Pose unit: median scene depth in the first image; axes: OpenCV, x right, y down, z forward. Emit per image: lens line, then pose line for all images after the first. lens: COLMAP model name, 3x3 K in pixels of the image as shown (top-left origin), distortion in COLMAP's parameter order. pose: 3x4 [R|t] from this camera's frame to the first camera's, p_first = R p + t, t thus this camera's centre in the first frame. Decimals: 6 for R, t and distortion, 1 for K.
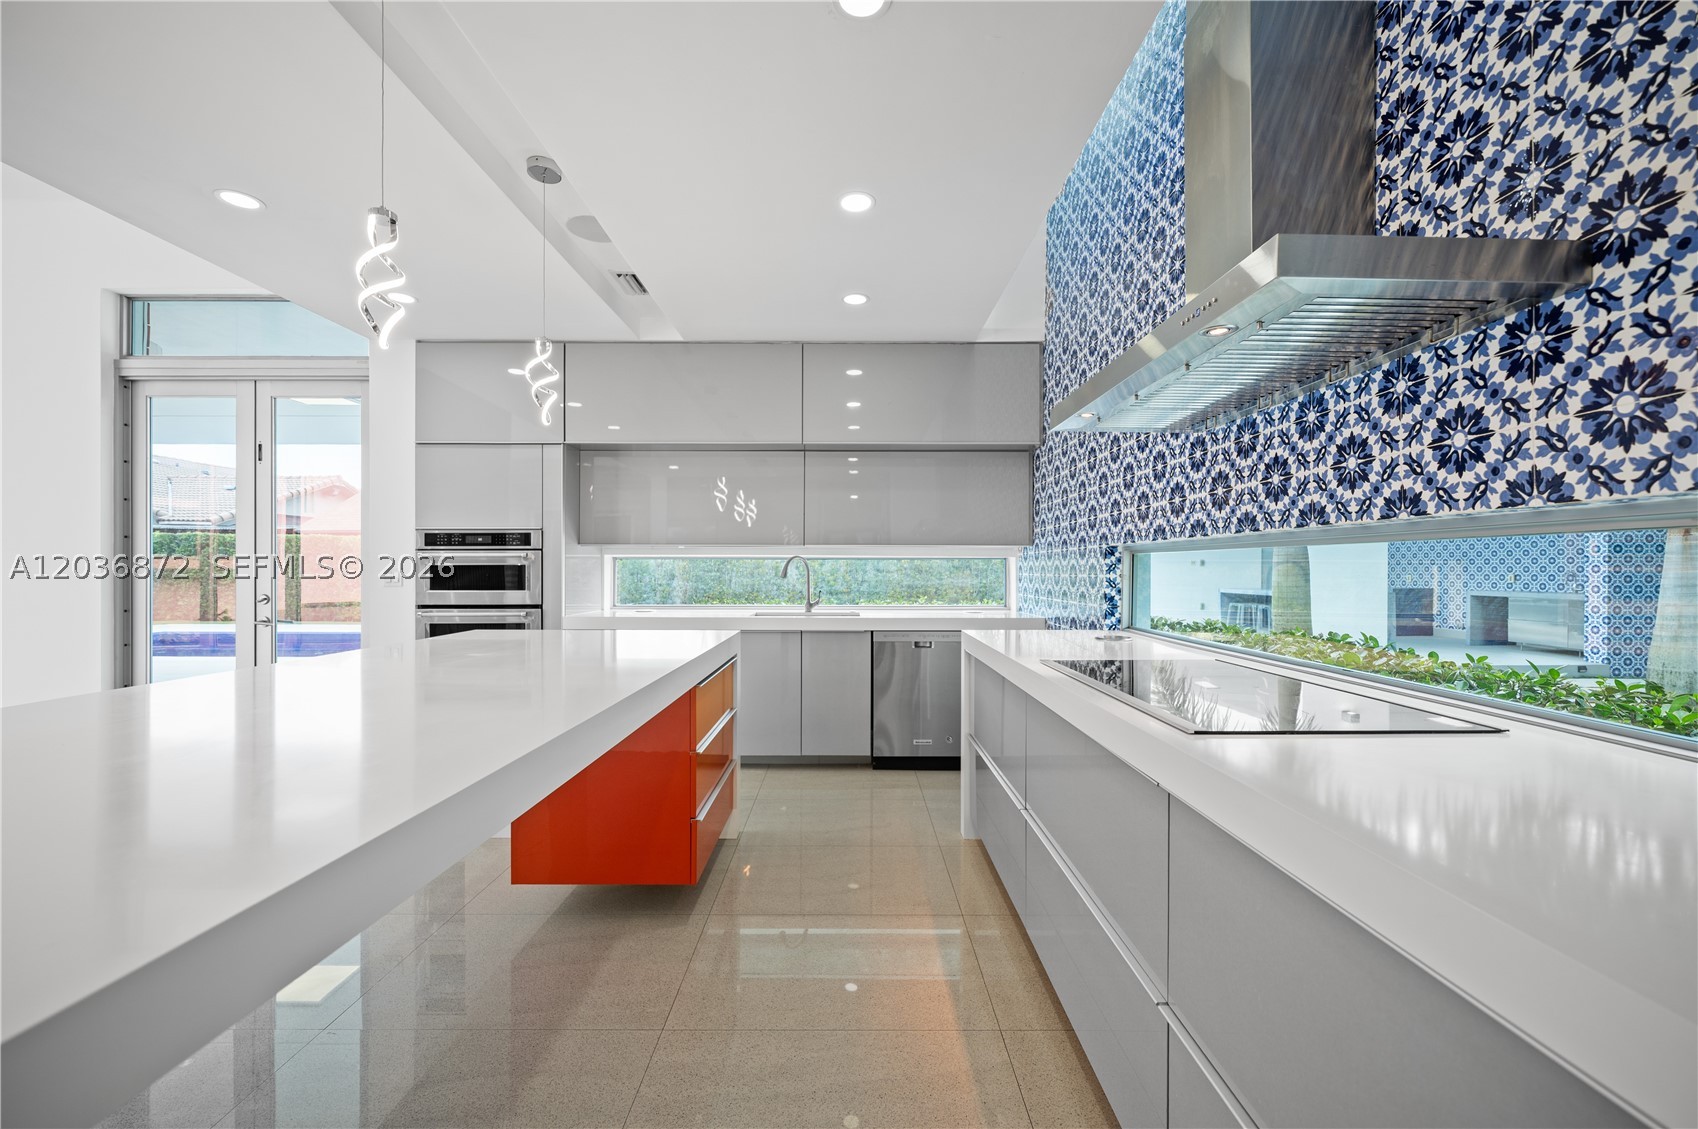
lens RADIAL K [[681.7, 0, 841.9], [0, 681.7, 566.6], [0, 0, 1]] dist [-0.006581, 0.000181]
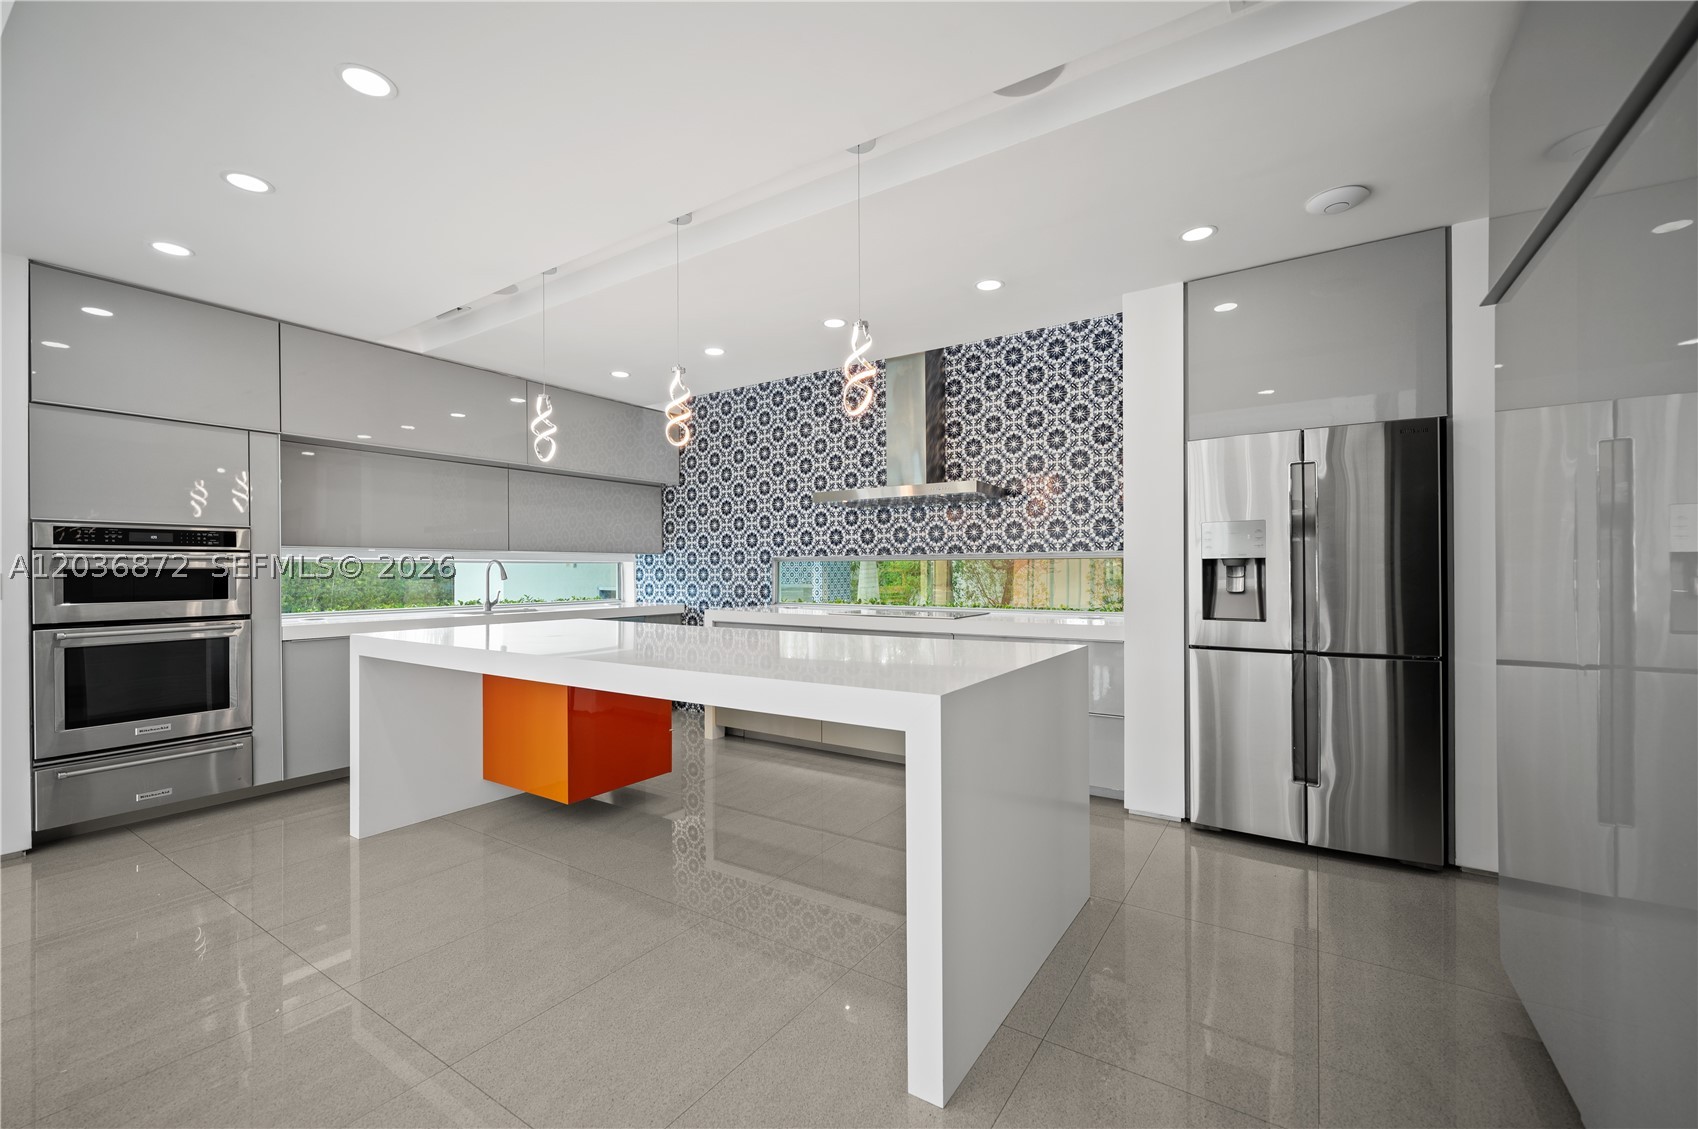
lens RADIAL K [[709.3, 0, 855.3], [0, 709.3, 565.5], [0, 0, 1]] dist [0.000003, 0.000258]
pose [[0.534727, 0.000655, 0.845024, -0.795722], [0.001909, 0.999996, -0.001984, -0.003698], [-0.845022, 0.002674, 0.534724, -0.137608]]
